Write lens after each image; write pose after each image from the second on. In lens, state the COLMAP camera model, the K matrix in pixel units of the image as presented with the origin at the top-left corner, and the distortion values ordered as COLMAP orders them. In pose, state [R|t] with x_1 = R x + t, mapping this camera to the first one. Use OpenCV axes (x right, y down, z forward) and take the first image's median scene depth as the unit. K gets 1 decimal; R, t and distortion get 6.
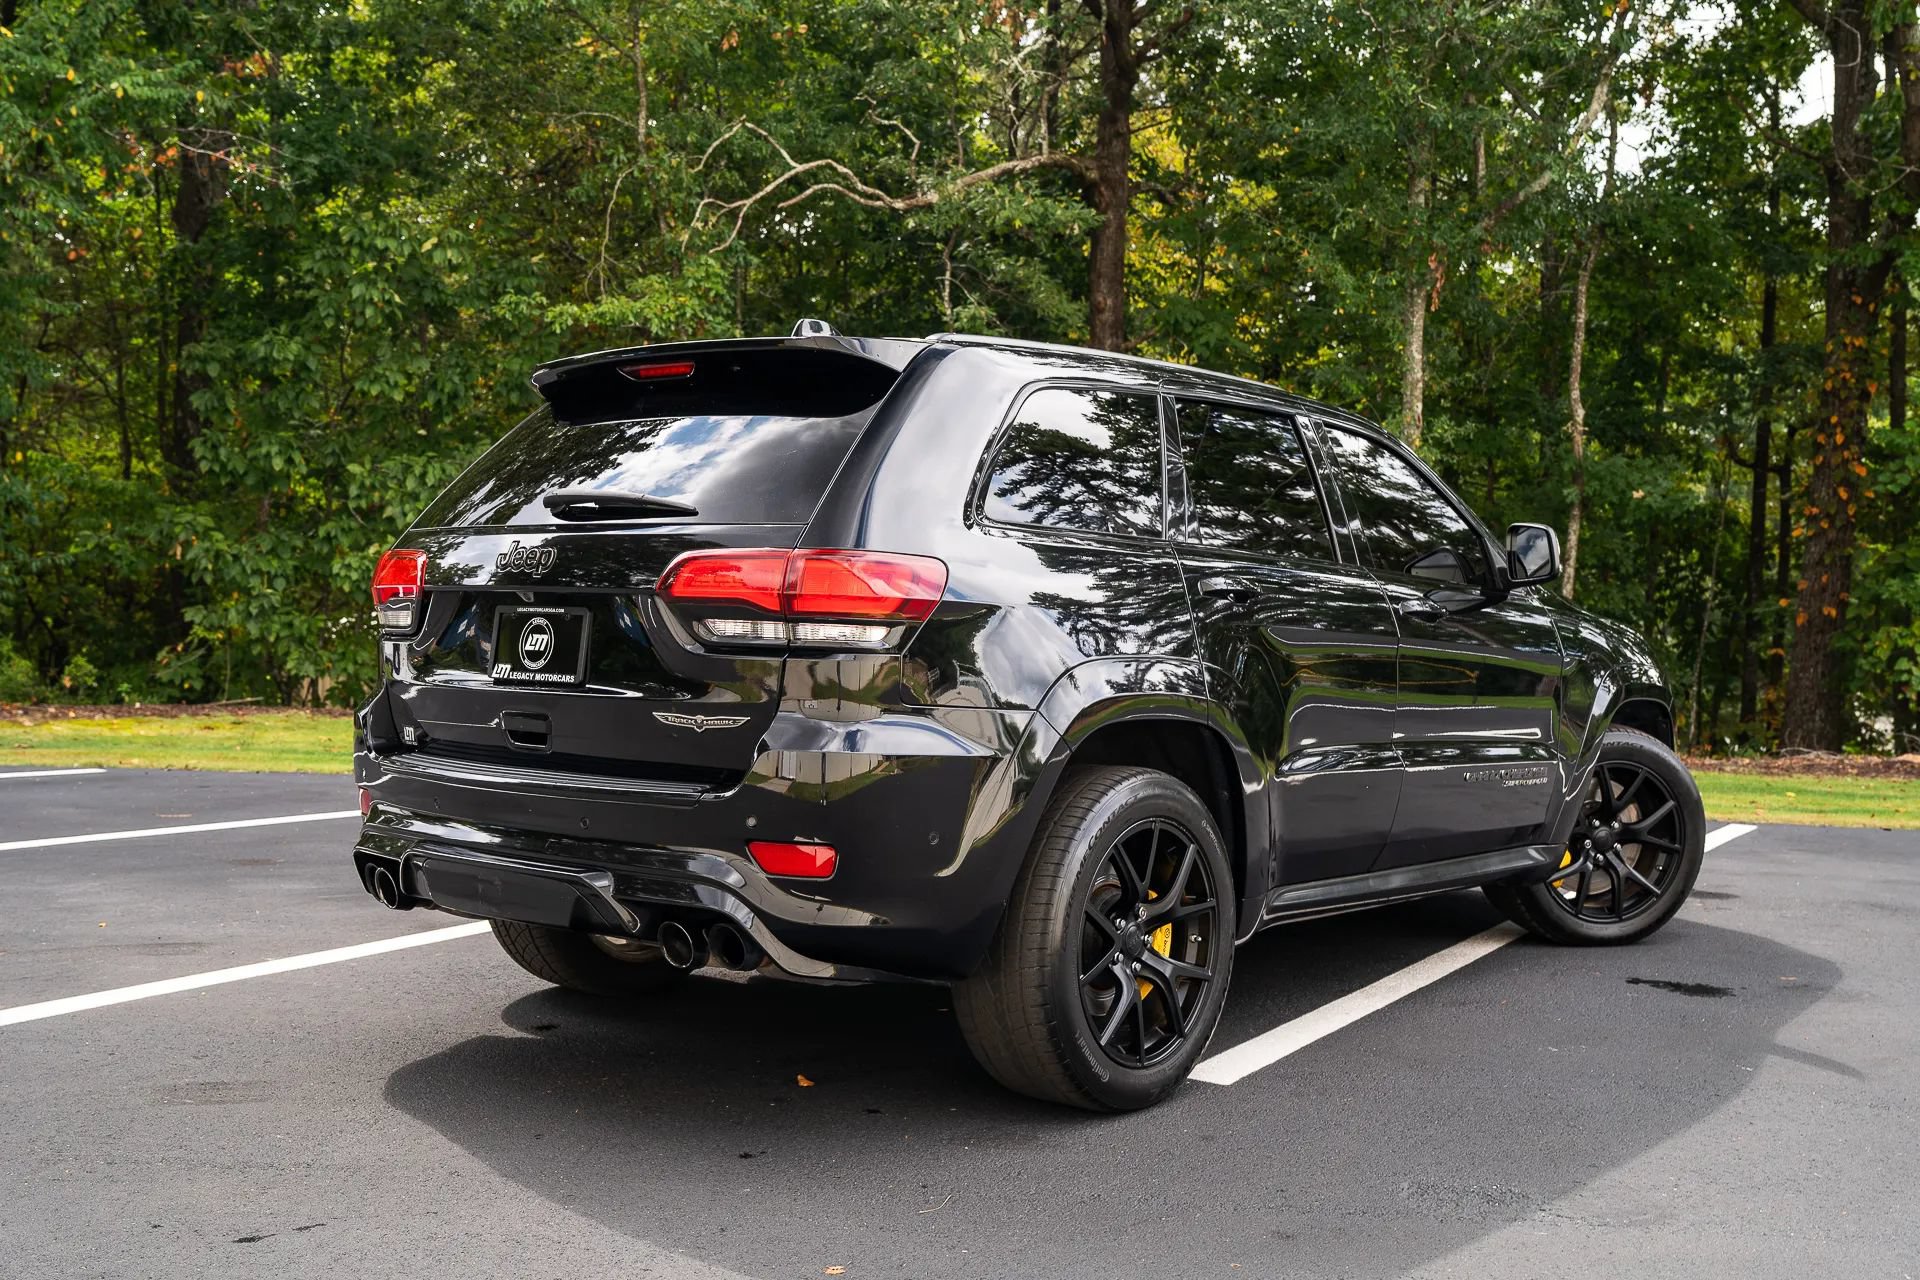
lens RADIAL K [[1936.7, 0, 940.2], [0, 1936.7, 618.3], [0, 0, 1]] dist [0.041734, 0.000000]
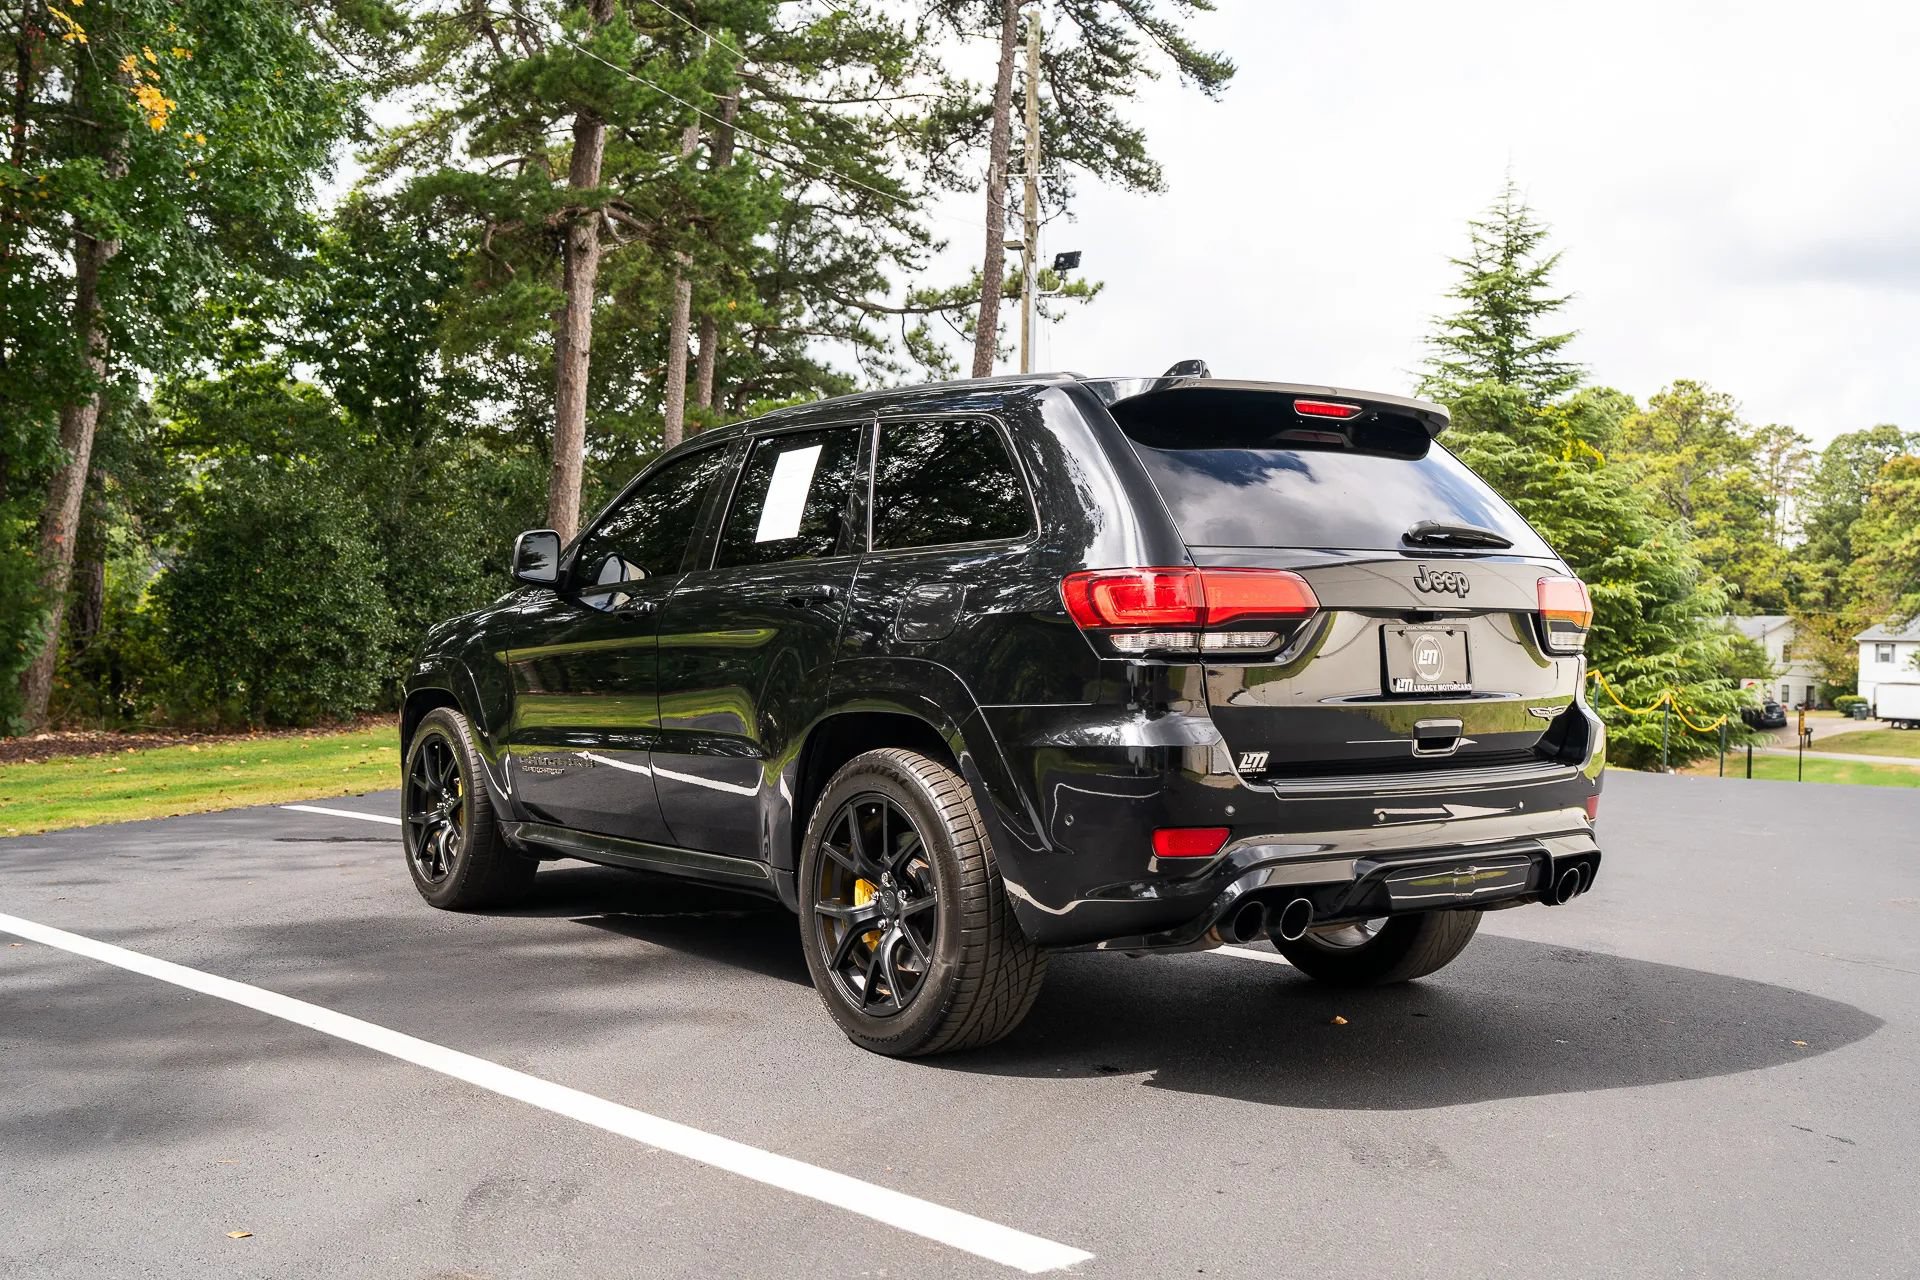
lens RADIAL K [[1936.7, 0, 964.3], [0, 1936.7, 634.1], [0, 0, 1]] dist [0.041734, 0.000000]
pose [[0.205548, -0.027208, 0.978269, -0.895932], [0.006445, 0.999629, 0.026448, -0.021059], [-0.978626, 0.000869, 0.205647, 0.687870]]
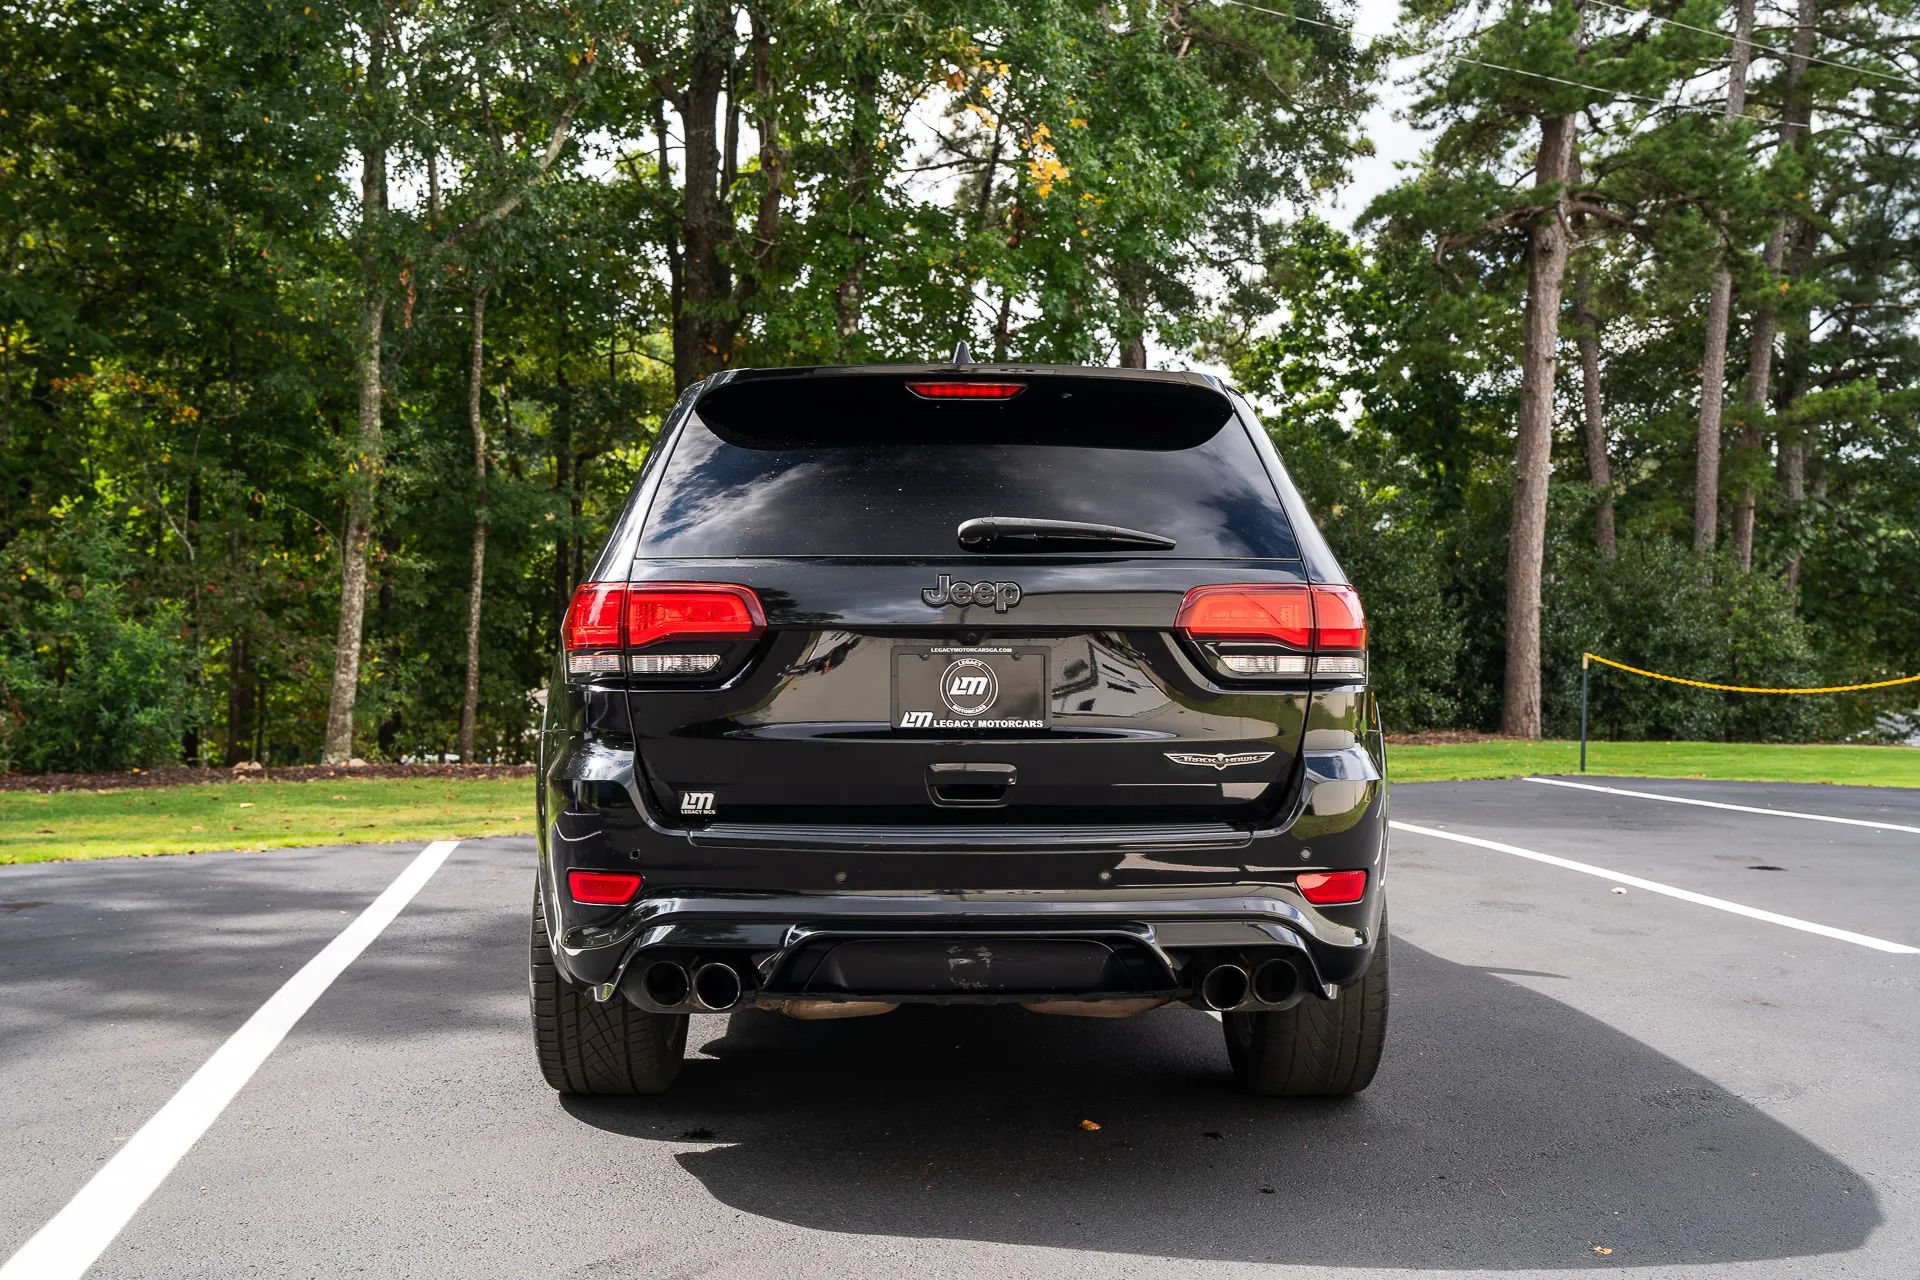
lens RADIAL K [[1936.7, 0, 949.5], [0, 1936.7, 625.8], [0, 0, 1]] dist [0.041734, 0.000000]
pose [[0.744104, -0.016478, 0.667861, -0.546165], [0.018756, 0.999817, 0.003771, -0.012952], [-0.667801, 0.009721, 0.744277, 0.221532]]
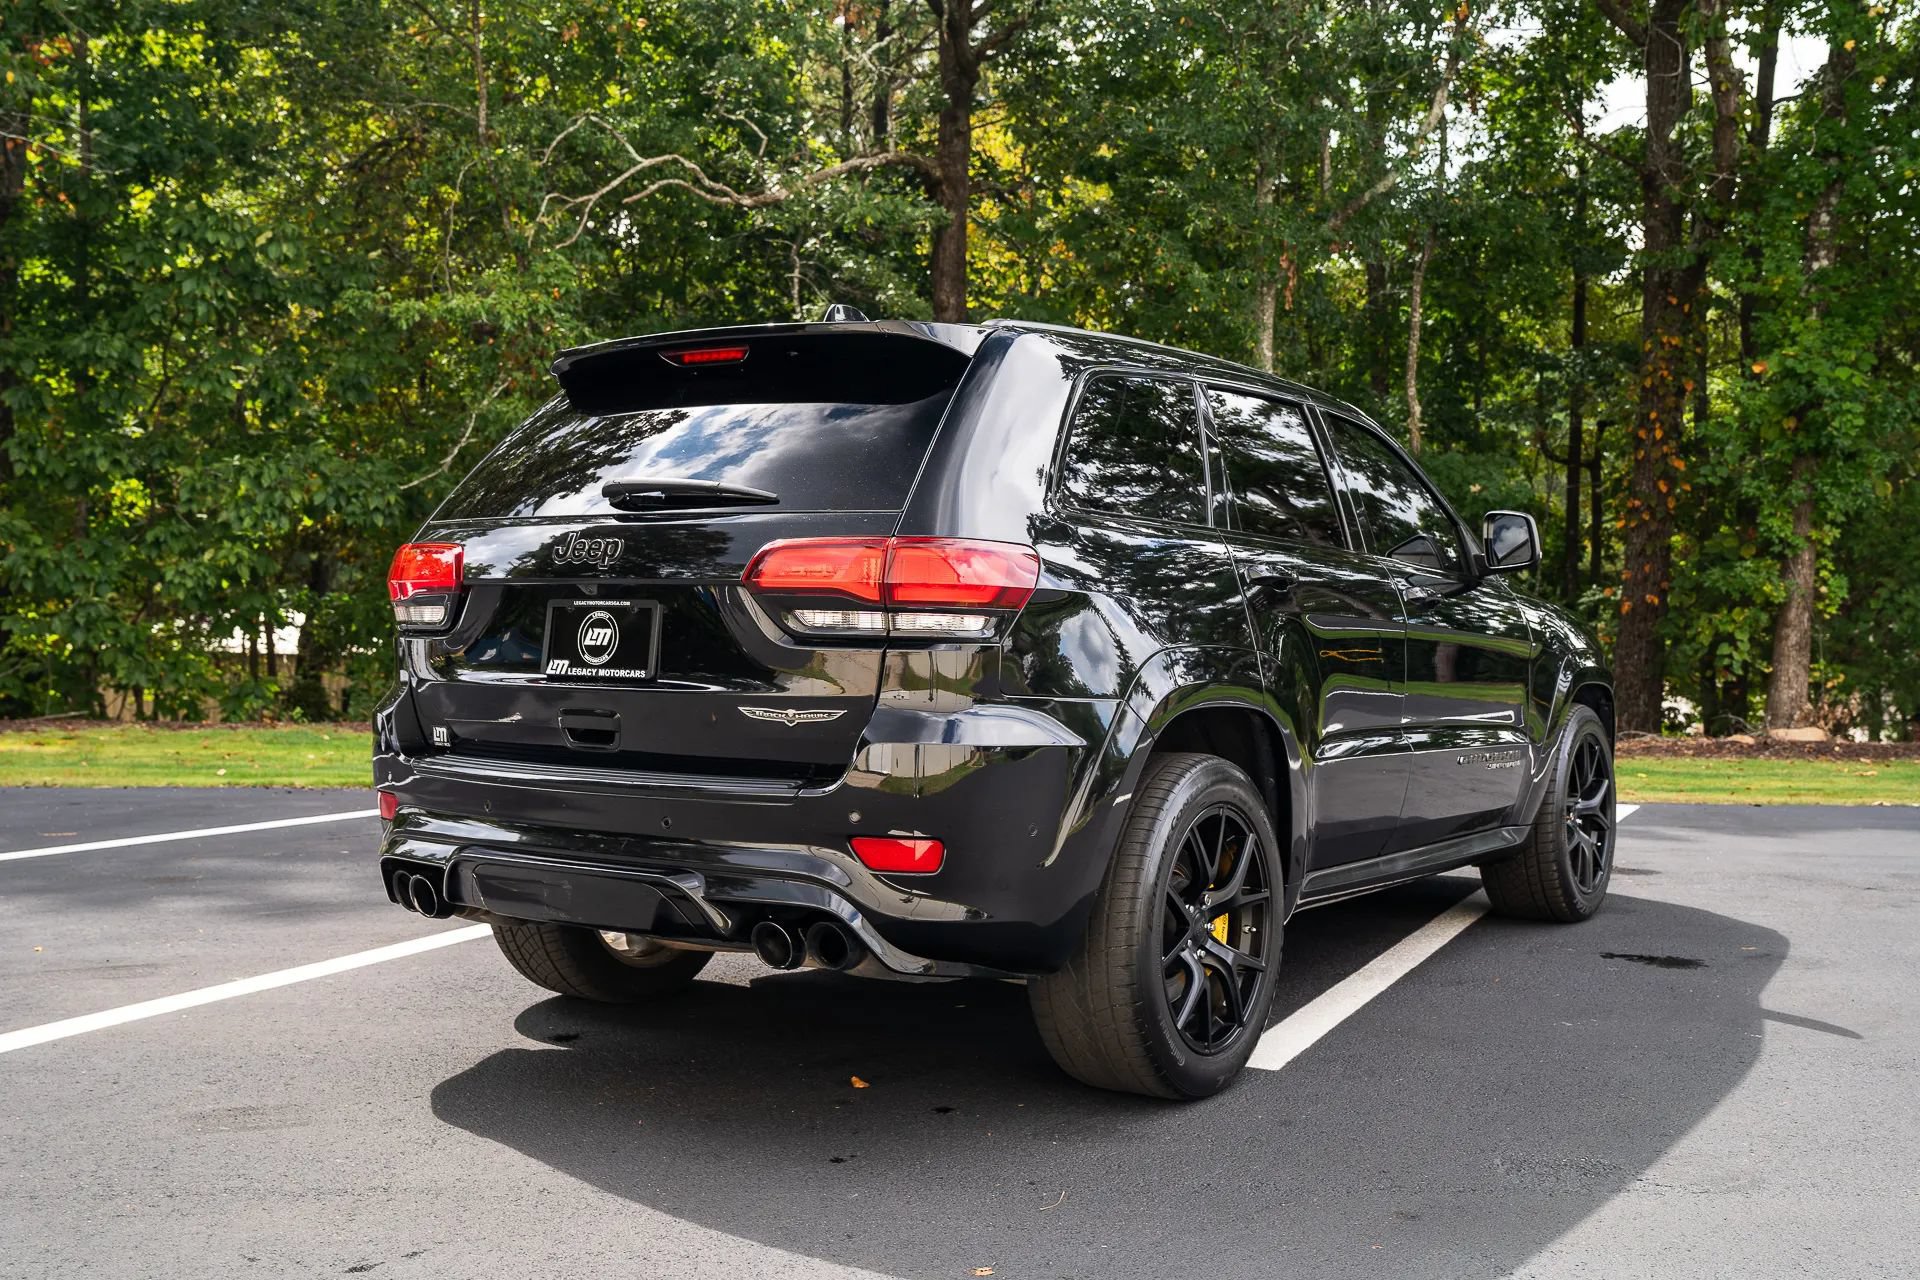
lens RADIAL K [[1936.7, 0, 943.2], [0, 1936.7, 626.6], [0, 0, 1]] dist [0.041734, 0.000000]
pose [[0.994754, -0.014687, 0.101240, -0.090067], [0.014321, 0.999888, 0.004336, 0.003549], [-0.101292, -0.002863, 0.994853, 0.016412]]
